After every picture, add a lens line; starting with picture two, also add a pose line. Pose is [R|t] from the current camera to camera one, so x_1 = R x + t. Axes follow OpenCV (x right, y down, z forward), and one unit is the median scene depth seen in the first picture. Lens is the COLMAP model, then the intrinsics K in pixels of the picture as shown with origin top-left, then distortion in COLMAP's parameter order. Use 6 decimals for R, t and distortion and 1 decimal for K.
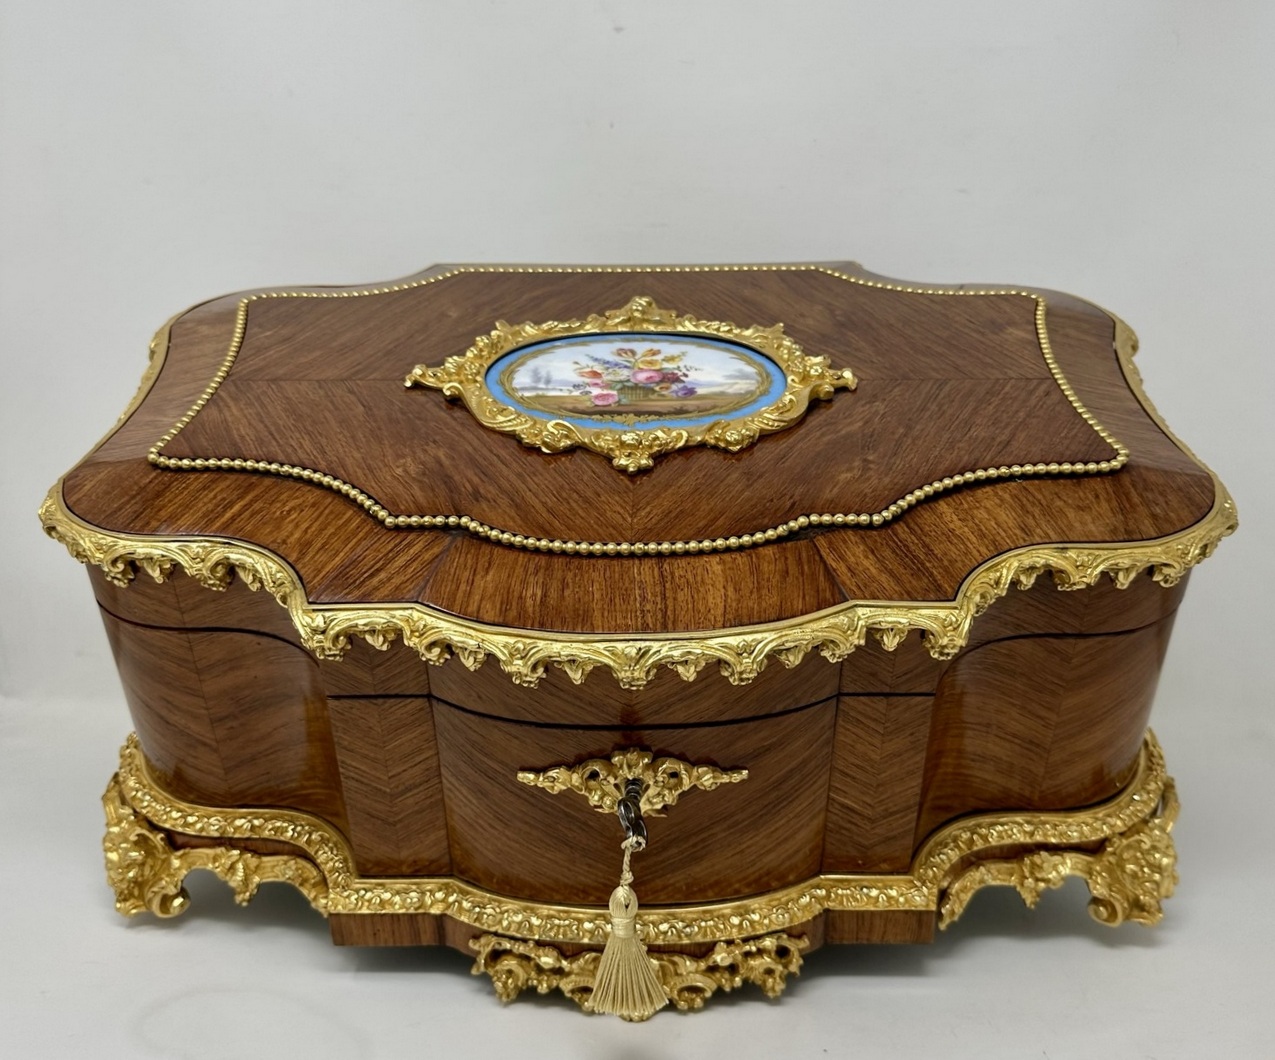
lens RADIAL K [[1254.7, 0, 657.2], [0, 1254.7, 515.1], [0, 0, 1]] dist [0.119393, -0.223084]
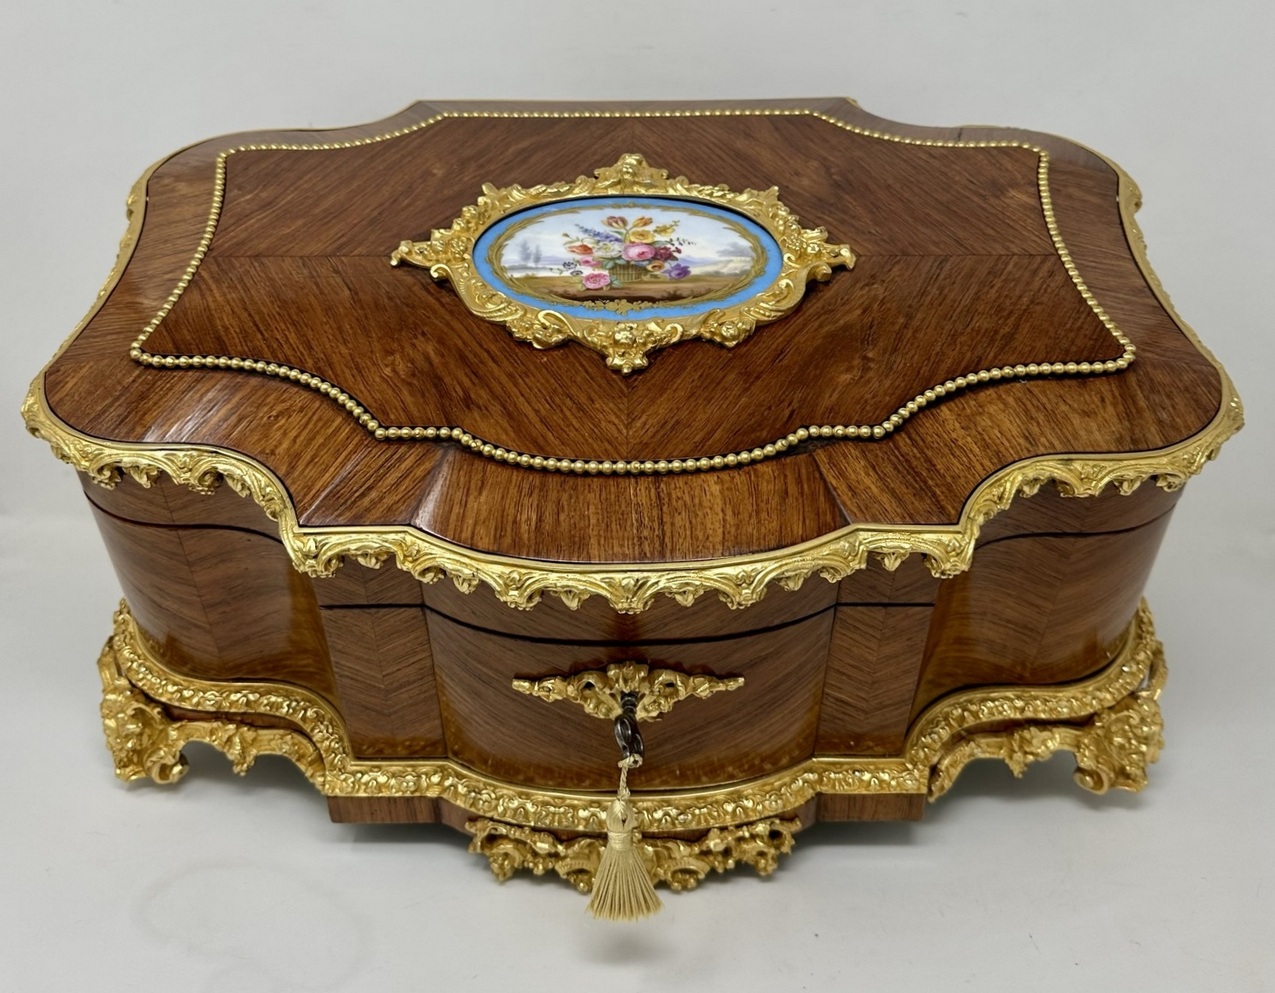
lens RADIAL K [[1232.3, 0, 630.9], [0, 1232.3, 339.1], [0, 0, 1]] dist [0.119525, -0.239807]
pose [[0.999999, -0.001458, -0.000191, -0.015622], [0.001470, 0.995582, 0.093883, -0.145188], [0.000053, -0.093883, 0.995583, 0.045900]]
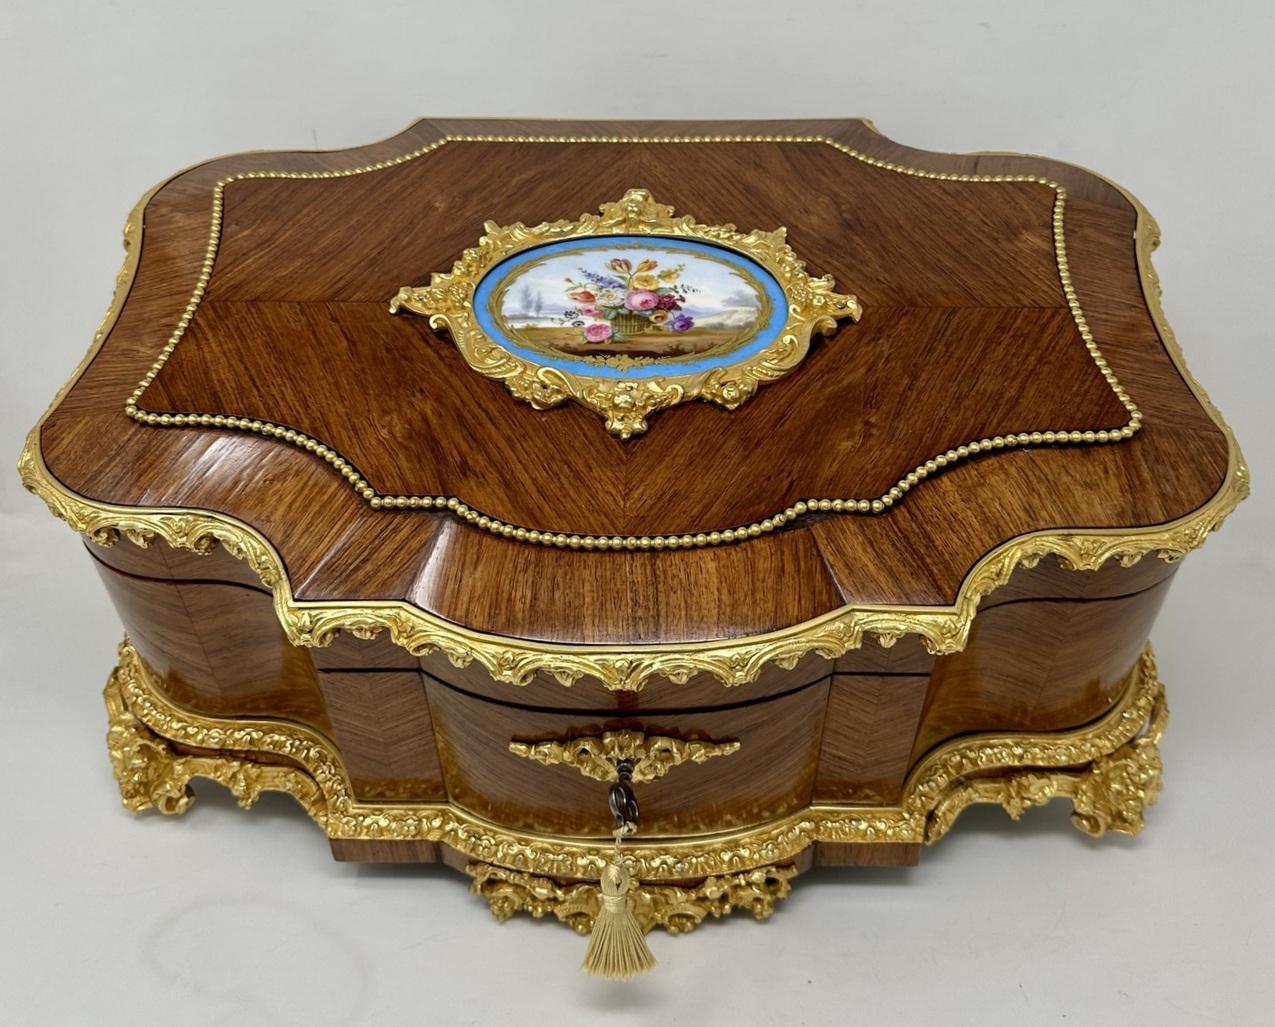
lens RADIAL K [[1254.0, 0, 649.6], [0, 1254.0, 351.3], [0, 0, 1]] dist [0.118635, -0.228978]
pose [[0.999949, 0.007004, -0.007336, 0.005179], [-0.005731, 0.986923, 0.161089, -0.246752], [0.008368, -0.161039, 0.986913, 0.055140]]
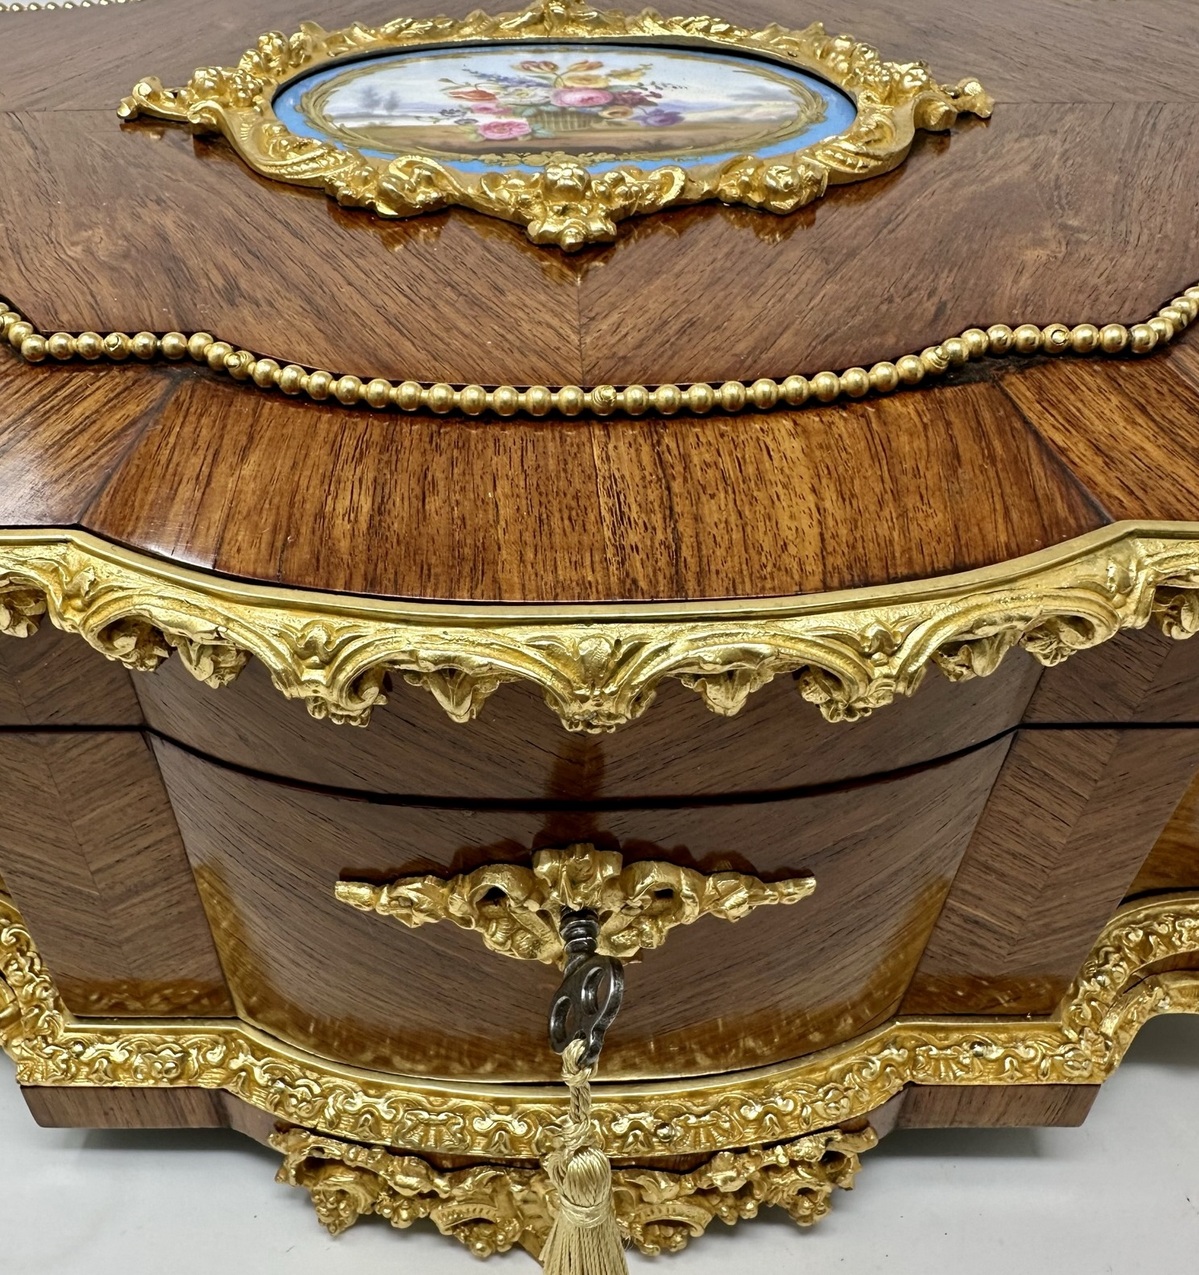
lens RADIAL K [[1162.7, 0, 511.1], [0, 1162.7, 630.9], [0, 0, 1]] dist [-0.007048, -0.001585]
pose [[0.999979, -0.001306, -0.006392, -0.038160], [0.002230, 0.989179, 0.146695, 0.041029], [0.006131, -0.146707, 0.989161, 0.536721]]
